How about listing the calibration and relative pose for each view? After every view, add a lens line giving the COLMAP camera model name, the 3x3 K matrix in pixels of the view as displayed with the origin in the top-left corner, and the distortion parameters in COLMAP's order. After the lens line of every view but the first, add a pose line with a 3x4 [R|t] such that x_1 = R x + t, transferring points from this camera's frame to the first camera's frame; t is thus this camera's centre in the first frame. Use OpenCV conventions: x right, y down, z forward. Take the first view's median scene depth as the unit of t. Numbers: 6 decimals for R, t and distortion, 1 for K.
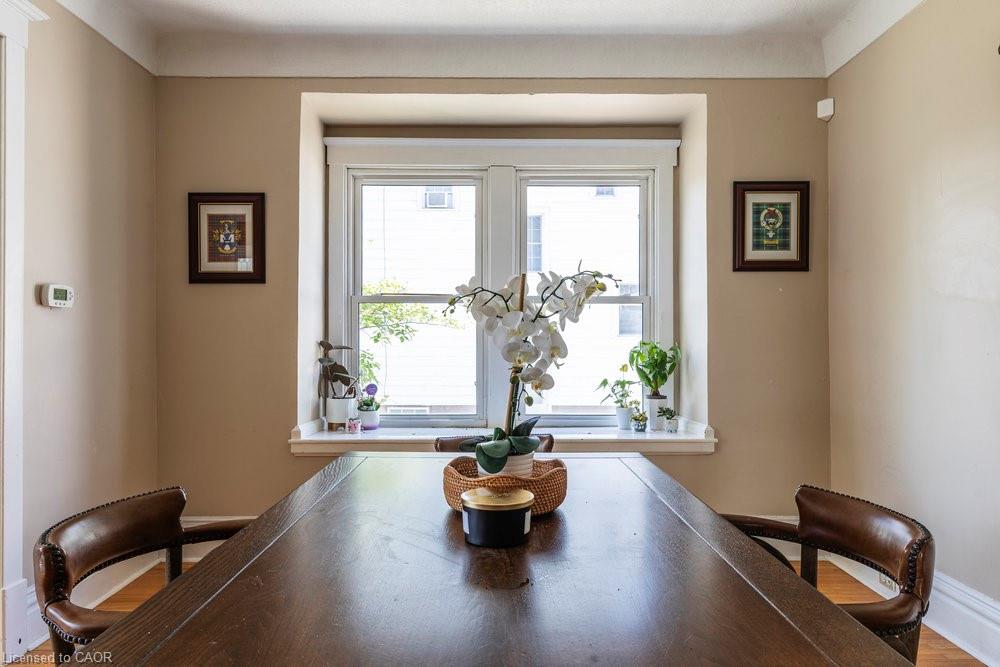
lens RADIAL K [[646.2, 0, 502.7], [0, 646.2, 335.3], [0, 0, 1]] dist [0.003191, 0.000199]
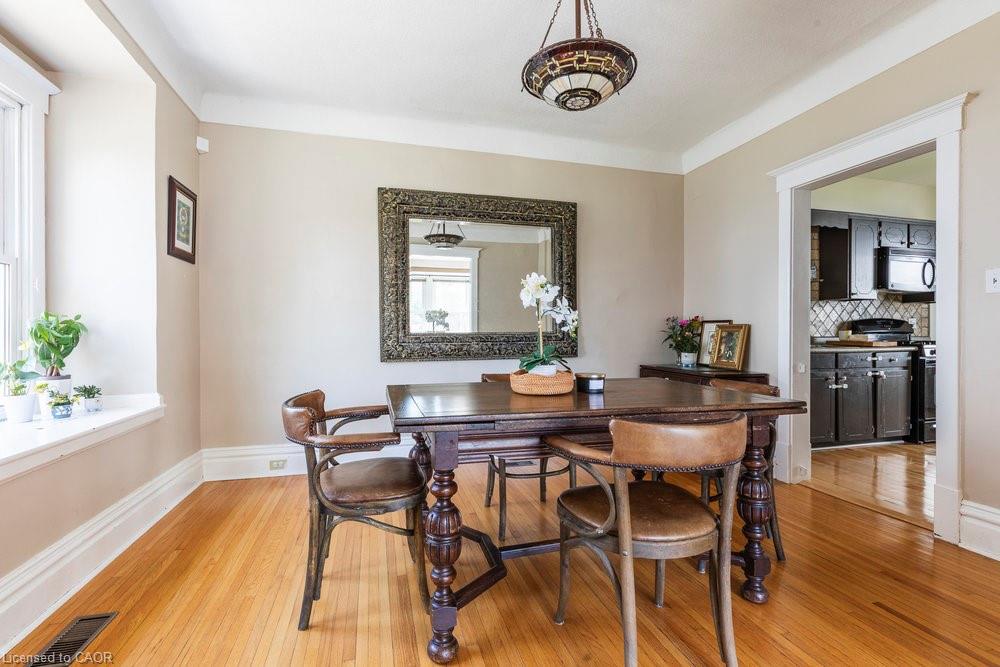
lens RADIAL K [[455.2, 0, 495.5], [0, 455.2, 332.6], [0, 0, 1]] dist [0.004084, -0.000758]
pose [[-0.254906, 0.005447, 0.966951, -0.545158], [-0.008746, 0.999930, -0.007938, 0.038604], [-0.966926, -0.010481, -0.254840, 0.629499]]
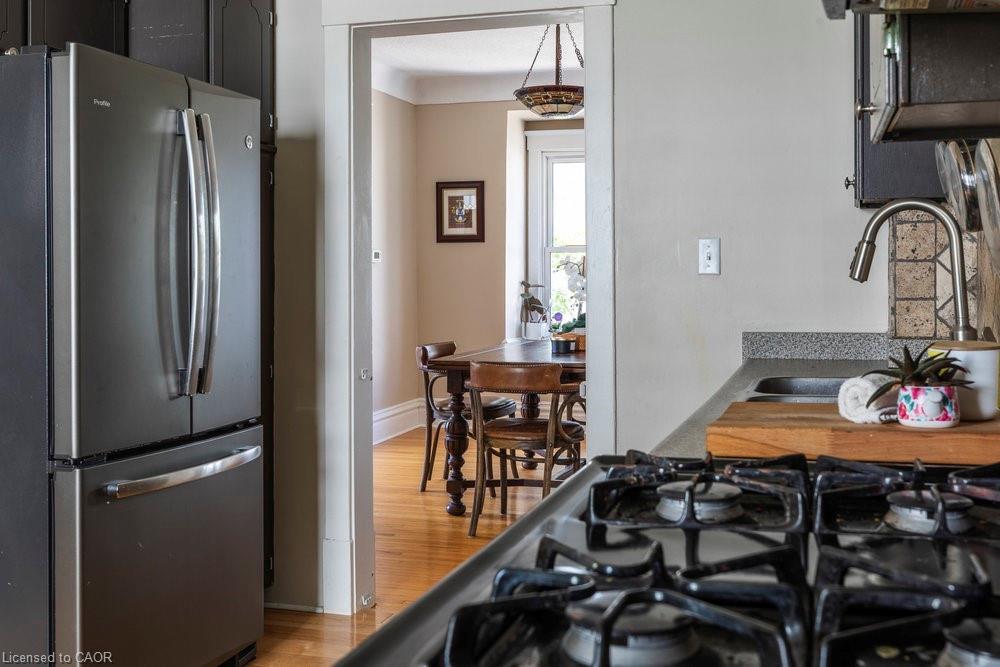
lens RADIAL K [[1148.9, 0, 511.2], [0, 1148.9, 285.3], [0, 0, 1]] dist [0.004001, 0.000000]
pose [[0.947833, 0.003057, -0.318753, 0.516787], [0.002638, 0.999845, 0.017434, -0.027053], [0.318757, -0.017366, 0.947678, -1.440090]]
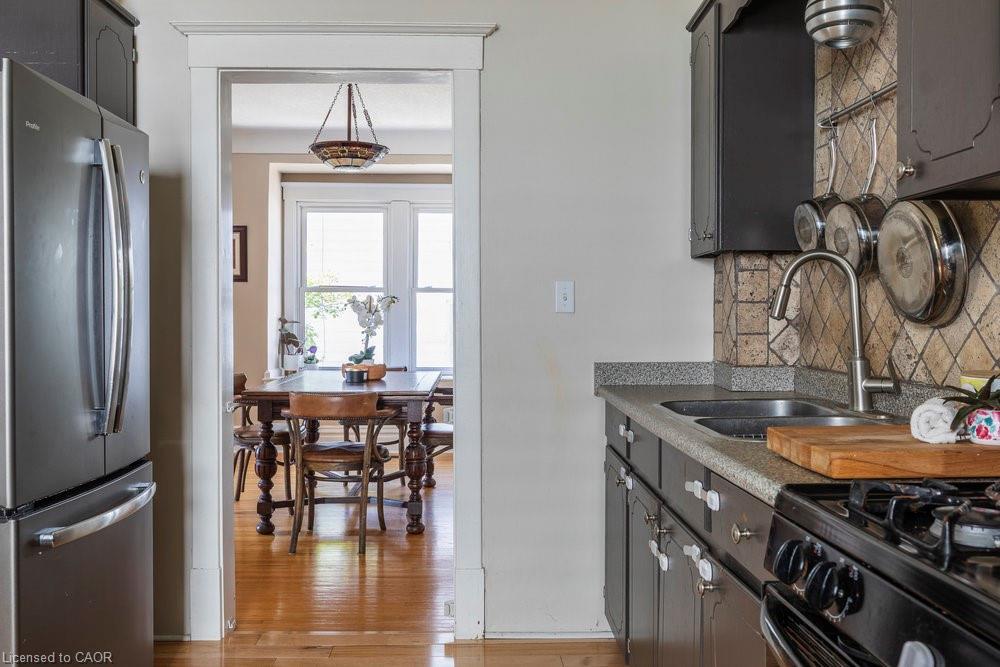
lens RADIAL K [[968.4, 0, 501.1], [0, 968.4, 334.8], [0, 0, 1]] dist [0.017737, 0.000000]
pose [[0.999990, 0.004388, -0.000650, 0.263567], [-0.004366, 0.999501, 0.031291, -0.026496], [0.000787, -0.031288, 0.999510, -1.399709]]
